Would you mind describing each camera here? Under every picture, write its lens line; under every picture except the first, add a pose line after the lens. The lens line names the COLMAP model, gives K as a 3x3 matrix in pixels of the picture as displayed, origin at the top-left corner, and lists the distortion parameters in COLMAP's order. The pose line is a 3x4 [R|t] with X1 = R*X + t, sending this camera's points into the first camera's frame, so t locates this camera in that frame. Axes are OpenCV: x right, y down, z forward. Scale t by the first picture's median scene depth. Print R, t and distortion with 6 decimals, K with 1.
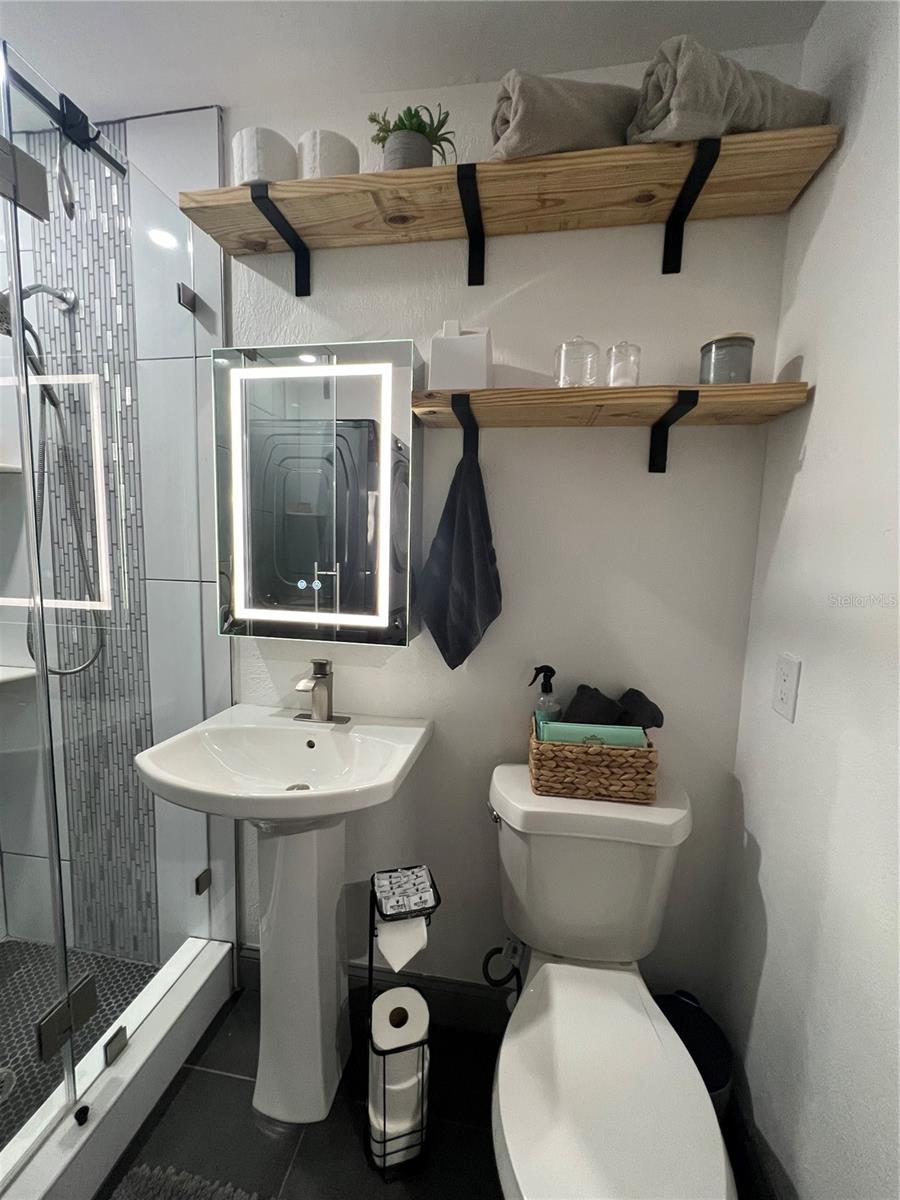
lens RADIAL K [[481.7, 0, 453.4], [0, 481.7, 597.4], [0, 0, 1]] dist [-0.002467, 0.000295]
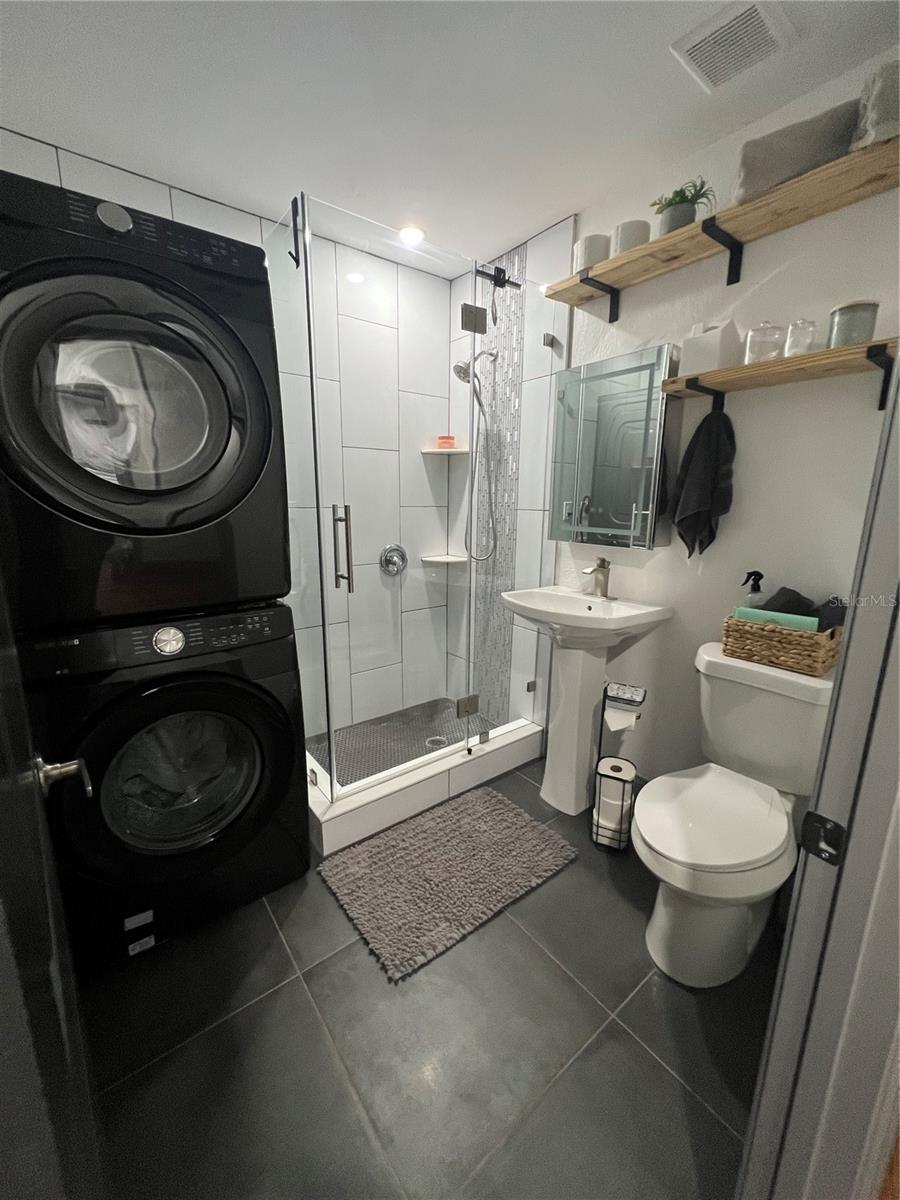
lens RADIAL K [[481.7, 0, 448.9], [0, 481.7, 599.7], [0, 0, 1]] dist [-0.002467, 0.000295]
pose [[0.727412, 0.125356, -0.674654, 0.482026], [-0.062813, 0.991208, 0.116449, 0.118500], [0.683320, -0.042330, 0.728891, -0.555781]]
